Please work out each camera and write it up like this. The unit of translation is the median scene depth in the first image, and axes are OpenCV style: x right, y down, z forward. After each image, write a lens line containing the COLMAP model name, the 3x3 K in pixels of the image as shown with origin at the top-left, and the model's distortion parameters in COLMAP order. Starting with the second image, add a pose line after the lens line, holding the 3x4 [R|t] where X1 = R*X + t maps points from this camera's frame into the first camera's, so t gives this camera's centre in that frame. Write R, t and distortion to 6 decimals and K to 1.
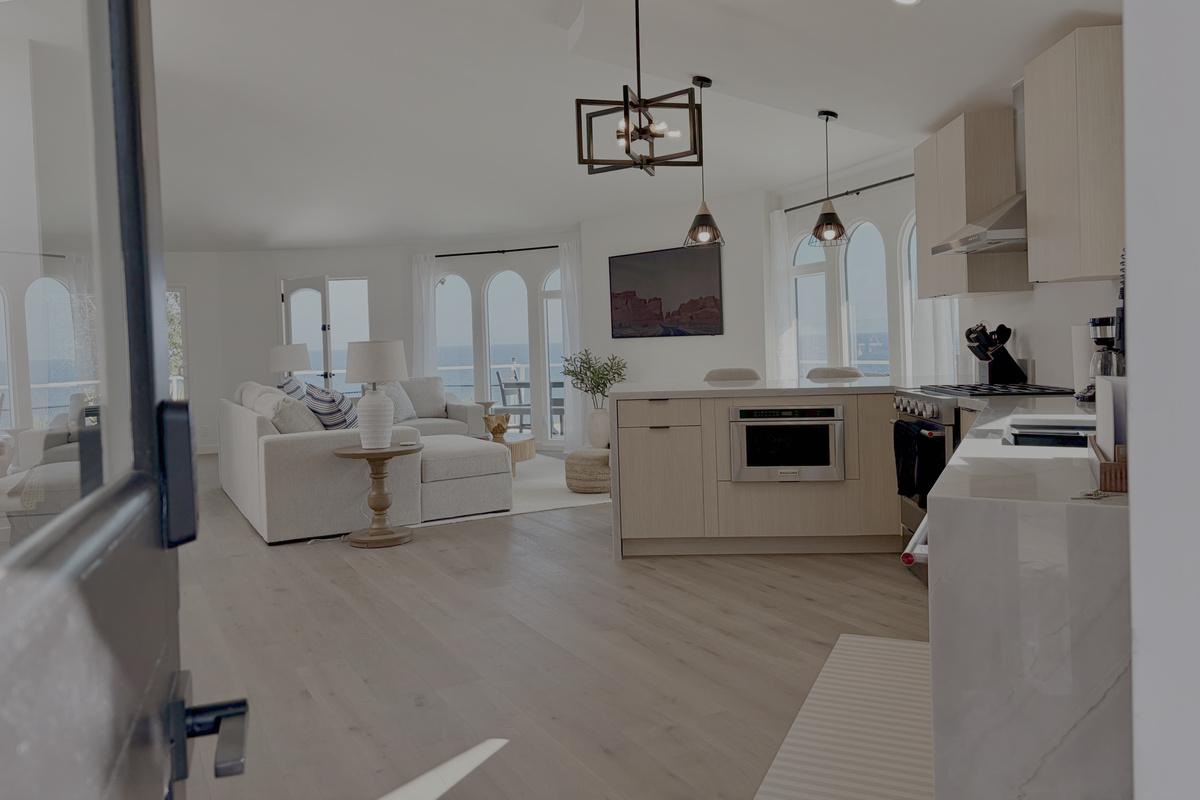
lens RADIAL K [[916.6, 0, 597.9], [0, 916.6, 354.2], [0, 0, 1]] dist [0.069341, -0.074067]
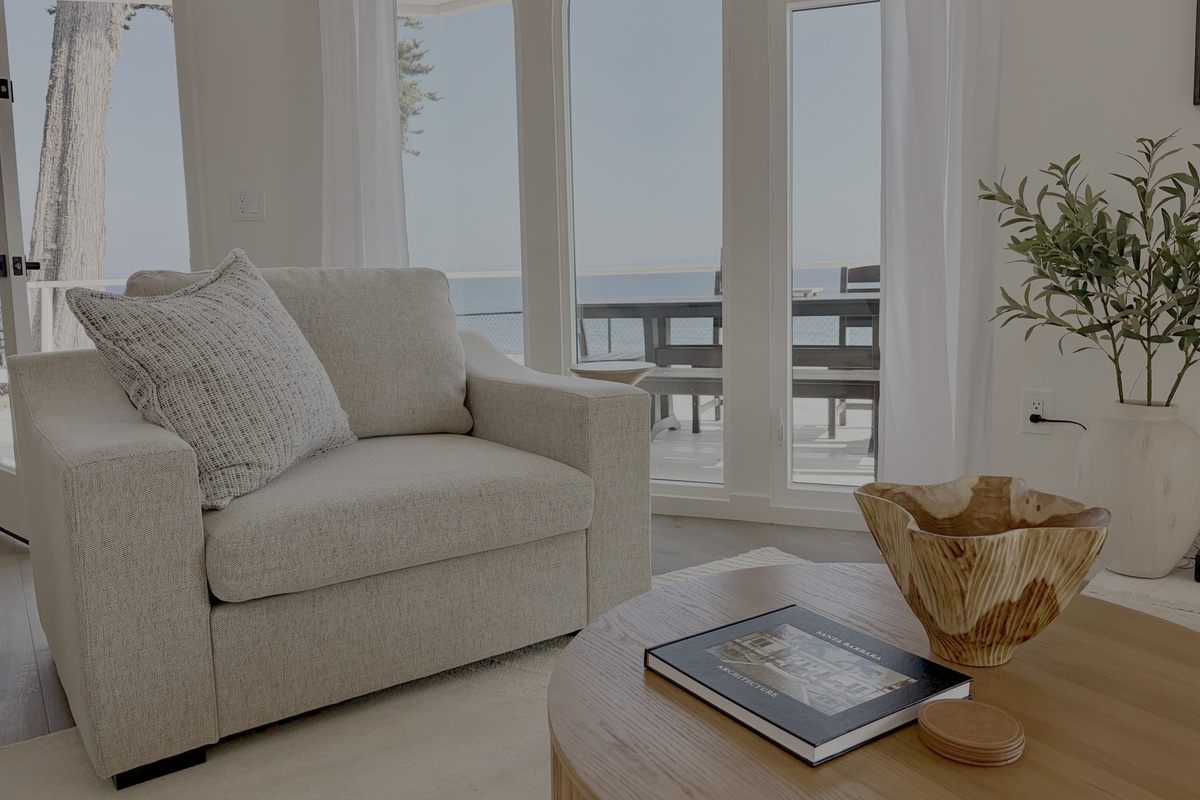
lens RADIAL K [[916.6, 0, 597.9], [0, 916.6, 354.2], [0, 0, 1]] dist [0.069341, -0.074067]
pose [[0.994168, 0.003193, 0.107793, -0.255749], [-0.011091, 0.997288, 0.072754, 0.047450], [-0.107268, -0.073525, 0.991508, 1.215248]]
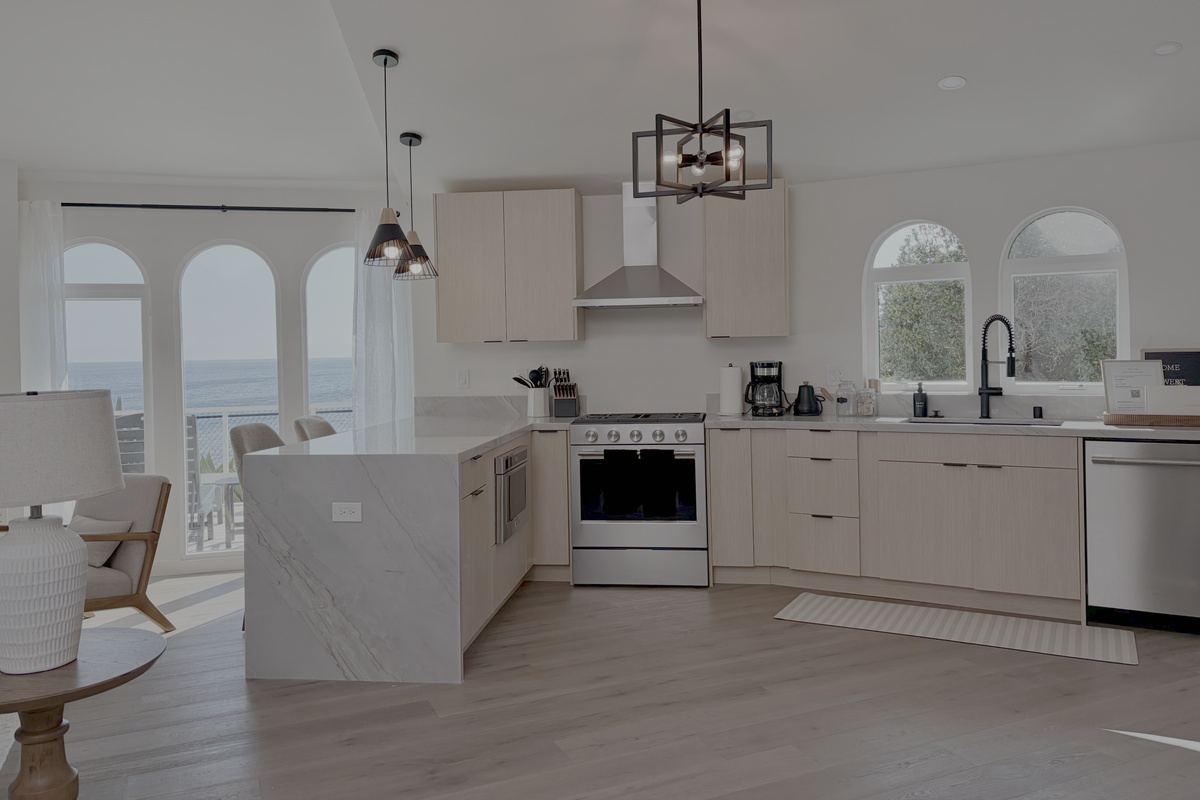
lens RADIAL K [[916.6, 0, 597.9], [0, 916.6, 354.2], [0, 0, 1]] dist [0.069341, -0.074067]
pose [[0.064502, 0.028212, 0.997519, -0.616125], [0.031876, 0.999032, -0.030316, -0.009484], [-0.997408, 0.033752, 0.063541, 0.721195]]
